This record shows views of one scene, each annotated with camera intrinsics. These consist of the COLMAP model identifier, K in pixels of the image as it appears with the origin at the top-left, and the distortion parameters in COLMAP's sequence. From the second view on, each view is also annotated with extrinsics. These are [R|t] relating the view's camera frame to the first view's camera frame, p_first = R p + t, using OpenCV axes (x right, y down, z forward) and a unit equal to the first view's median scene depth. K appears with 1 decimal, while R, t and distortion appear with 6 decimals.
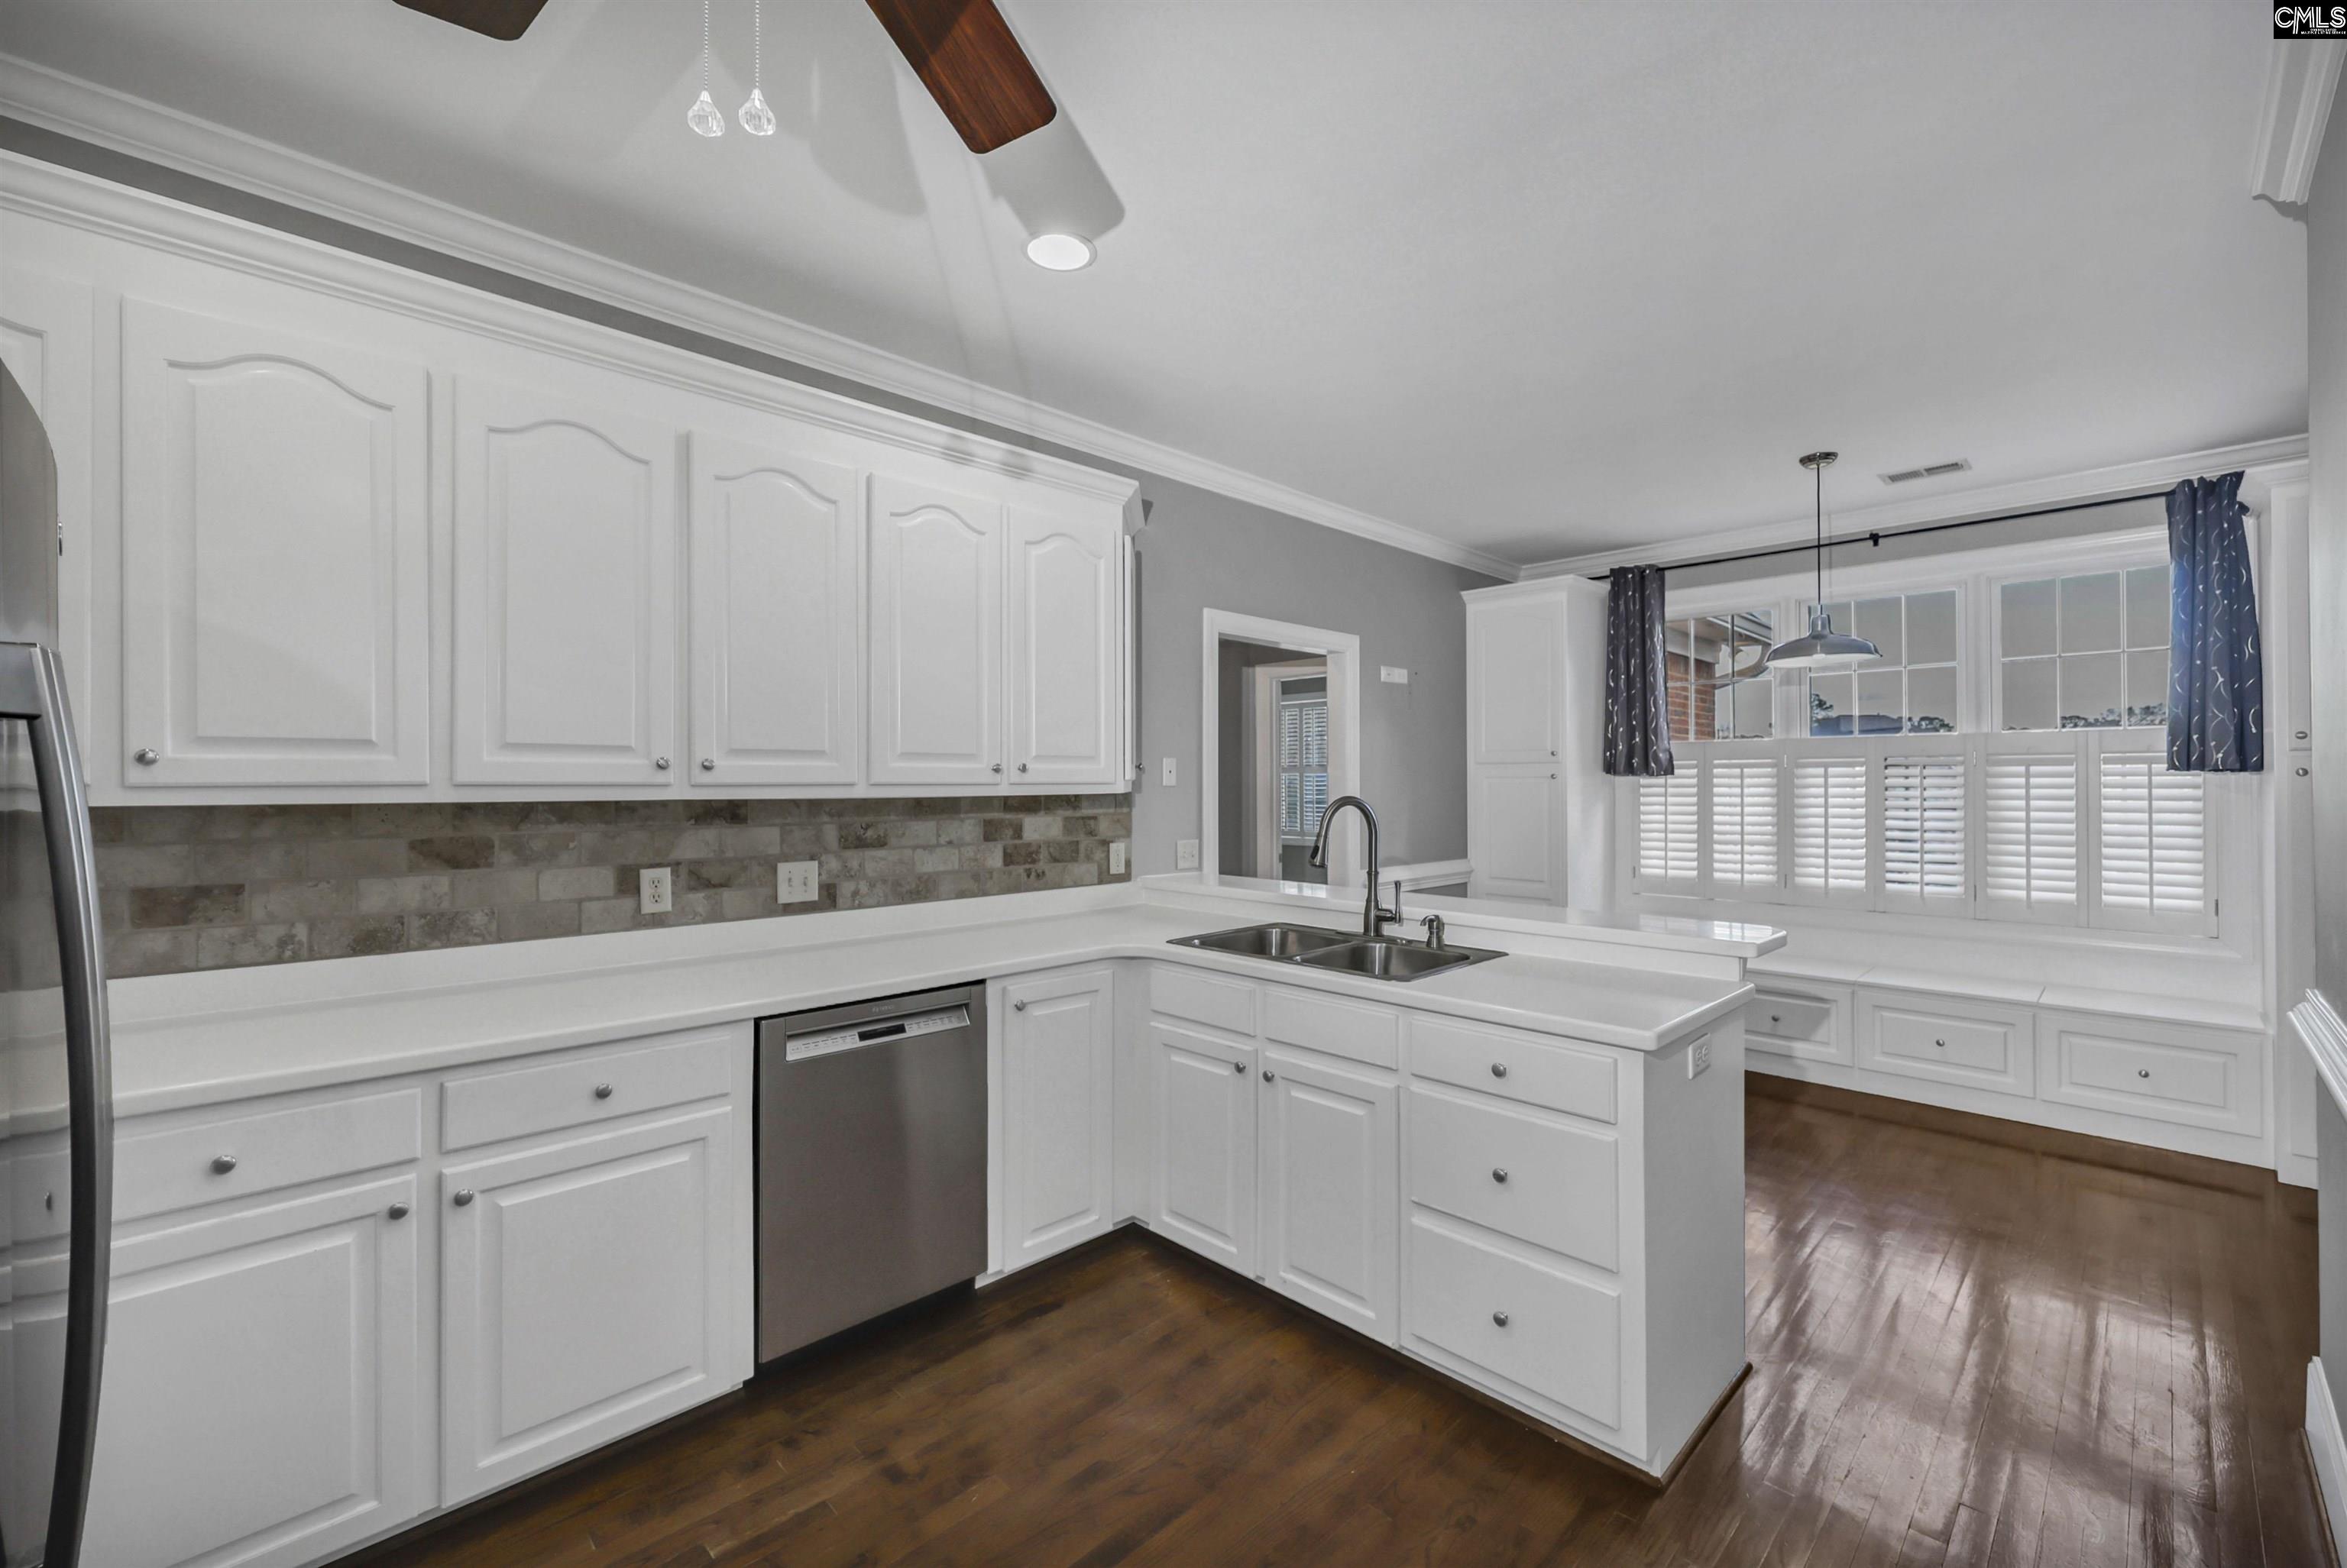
lens RADIAL K [[966.2, 0, 1189.2], [0, 966.2, 781.1], [0, 0, 1]] dist [-0.000710, -0.000305]
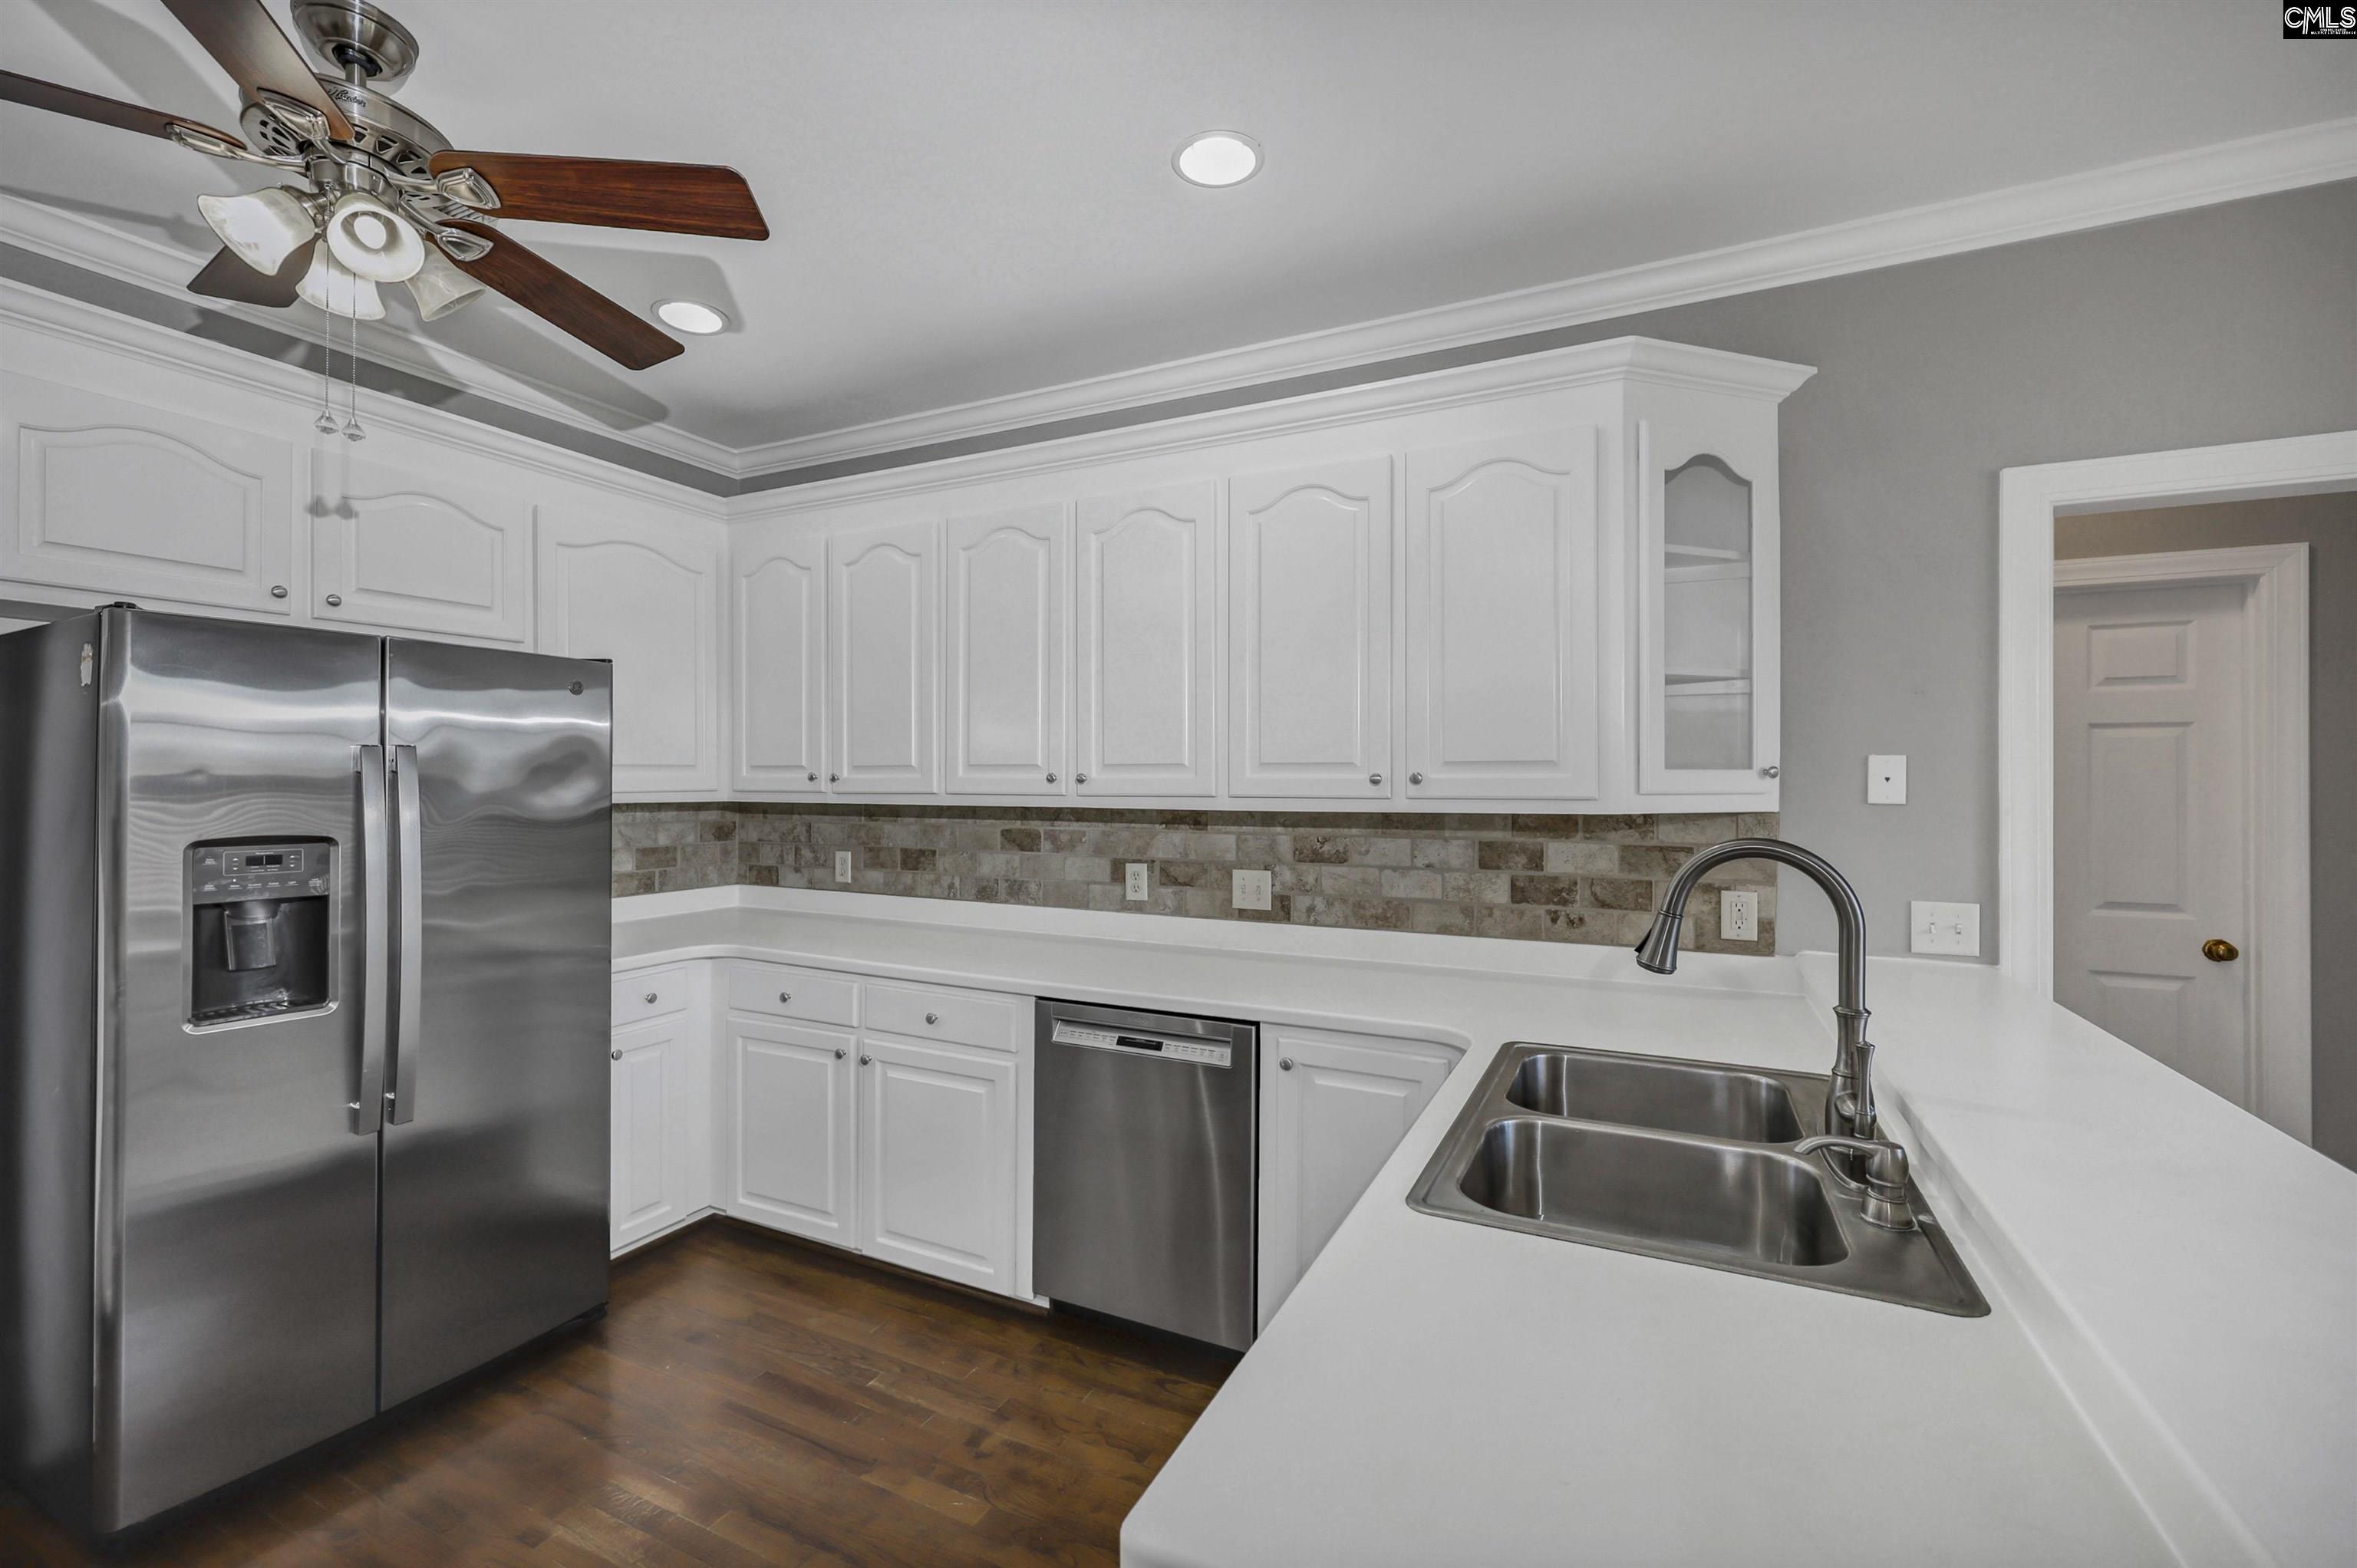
lens RADIAL K [[970.4, 0, 1194.5], [0, 970.4, 781.3], [0, 0, 1]] dist [-0.000710, -0.000305]
pose [[0.331799, 0.001188, -0.943349, 0.558076], [-0.001647, 0.999998, 0.000680, -0.011799], [0.943349, 0.001328, 0.331801, 0.609480]]
